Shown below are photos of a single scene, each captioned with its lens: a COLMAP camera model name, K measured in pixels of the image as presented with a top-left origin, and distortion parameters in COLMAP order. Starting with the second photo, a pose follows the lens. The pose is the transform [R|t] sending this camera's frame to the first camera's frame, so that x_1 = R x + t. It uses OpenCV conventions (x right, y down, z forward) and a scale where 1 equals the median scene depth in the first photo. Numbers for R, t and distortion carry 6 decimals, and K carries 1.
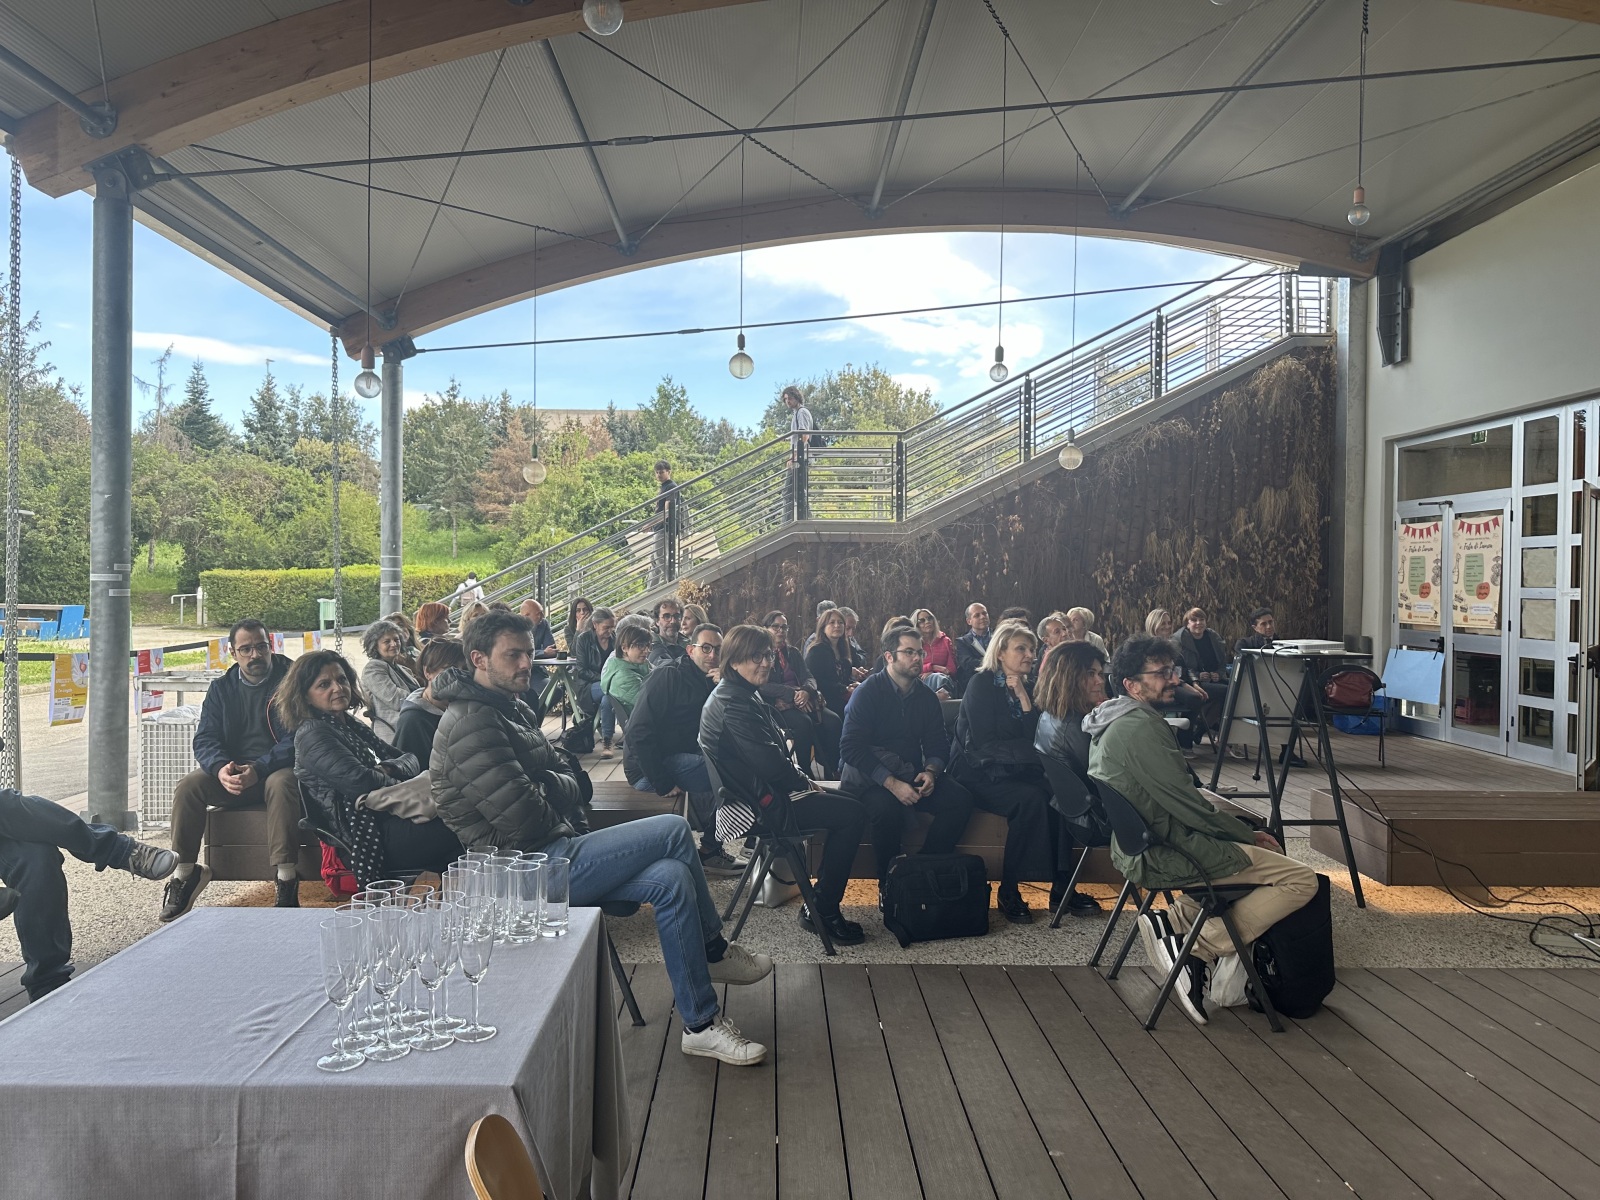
lens RADIAL K [[1117.6, 0, 798.8], [0, 1117.6, 597.6], [0, 0, 1]] dist [0.039048, -0.054763]
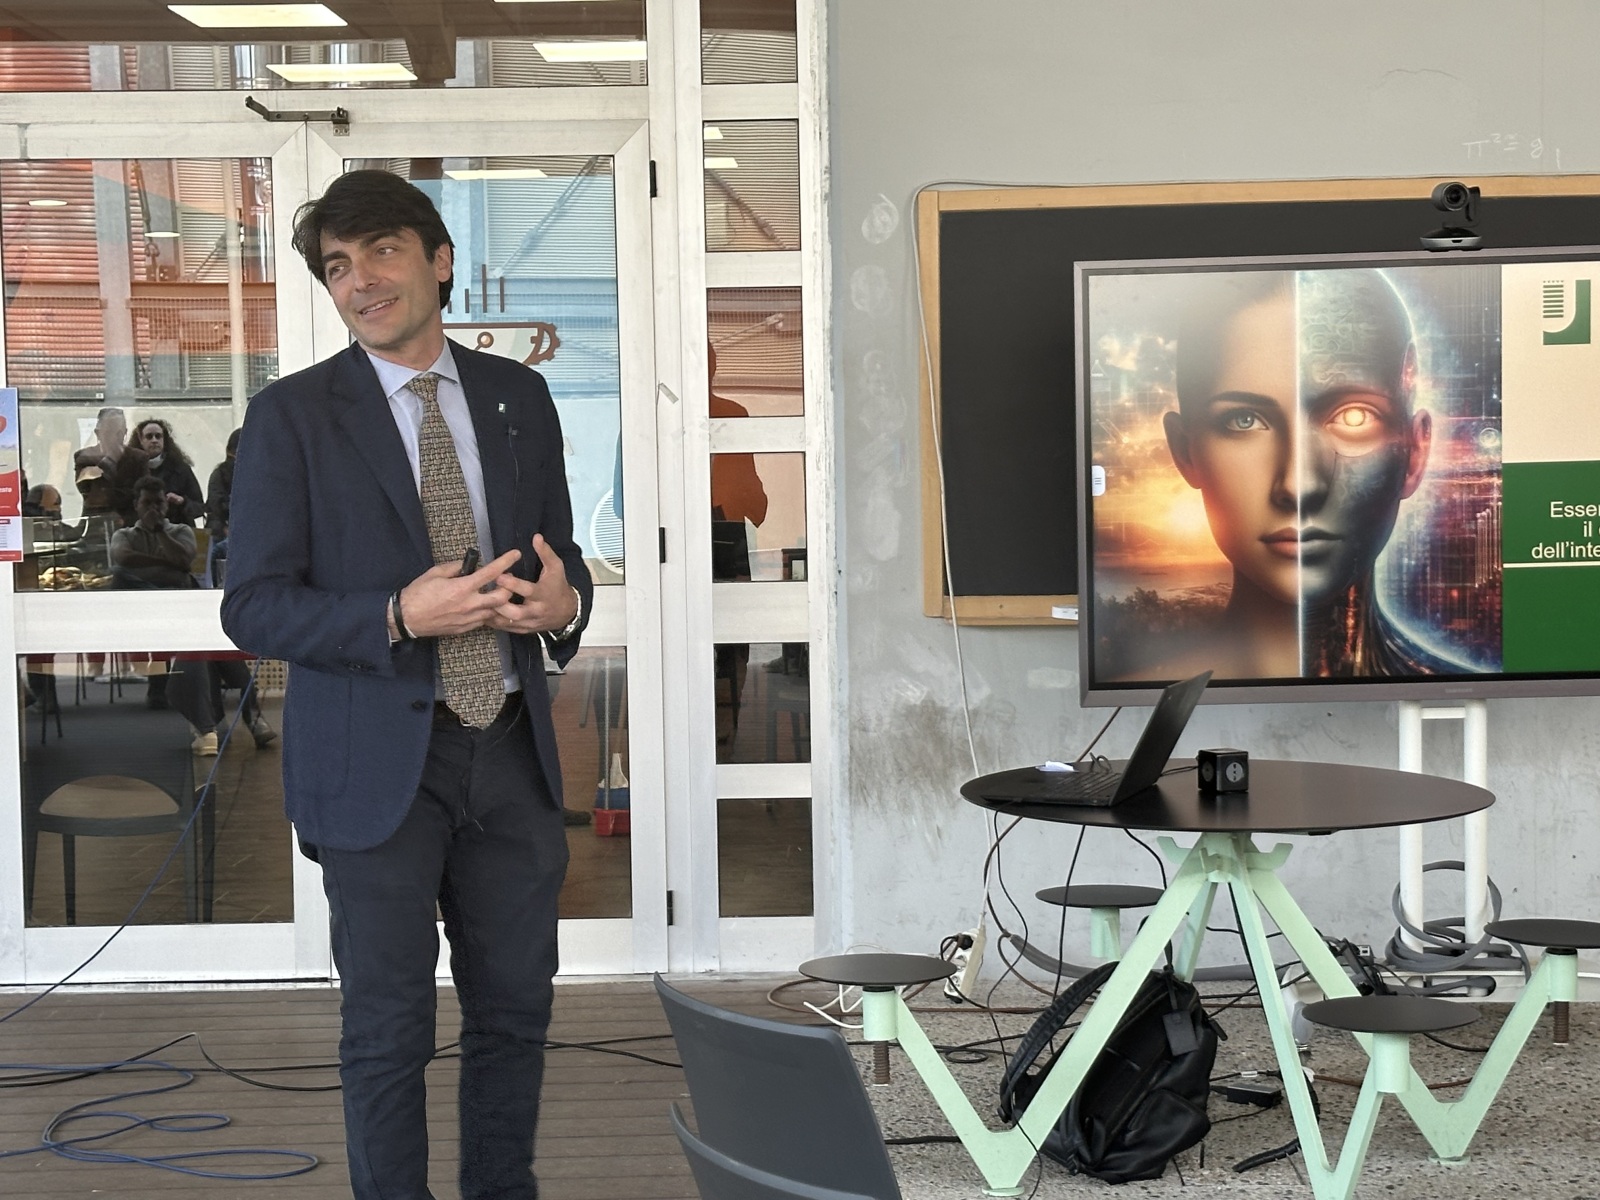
lens RADIAL K [[3093.6, 0, 837.8], [0, 3093.6, 619.1], [0, 0, 1]] dist [0.137289, 0.134030]
pose [[0.034331, -0.072038, 0.996811, -0.203896], [0.025238, 0.997143, 0.071193, -0.013955], [-0.999092, 0.022714, 0.036051, 0.931136]]
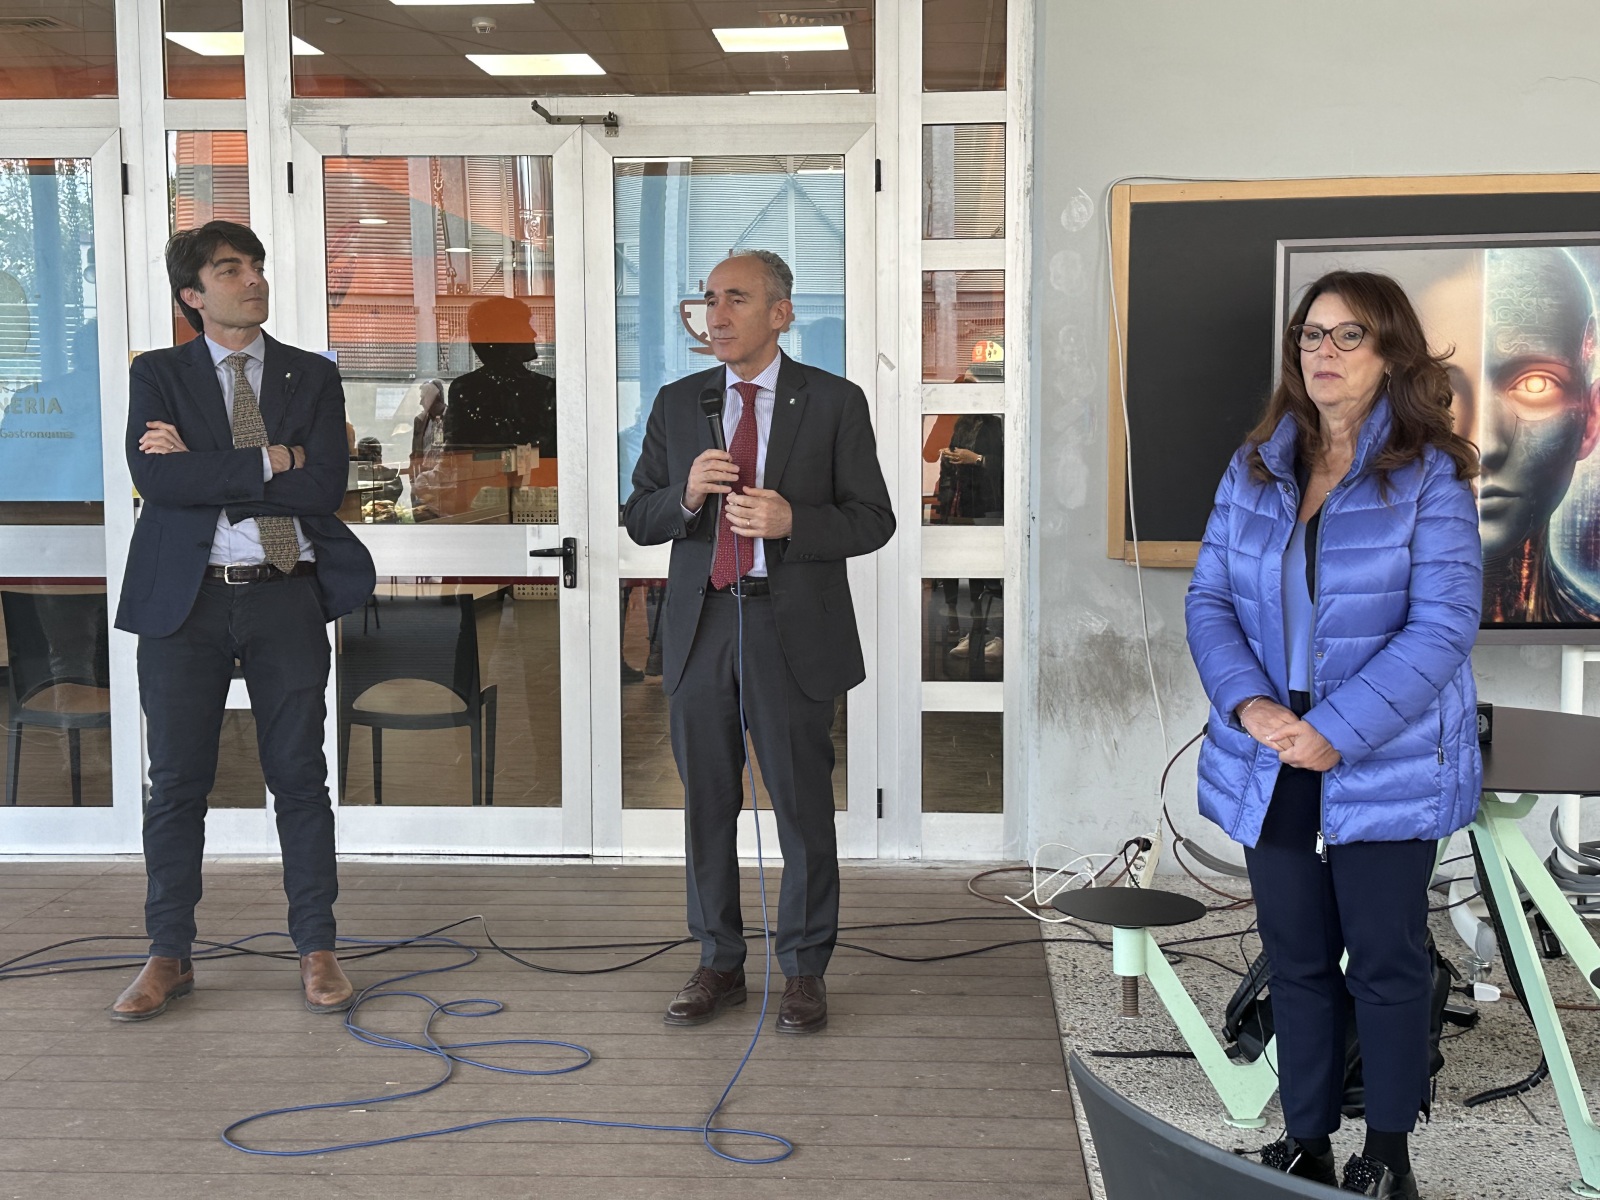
lens RADIAL K [[2120.2, 0, 797.3], [0, 2120.2, 584.2], [0, 0, 1]] dist [0.190336, -0.376805]
pose [[0.089579, -0.091913, 0.991730, -0.036281], [0.012831, 0.995757, 0.091127, -0.008040], [-0.995897, 0.004561, 0.090378, 0.973857]]
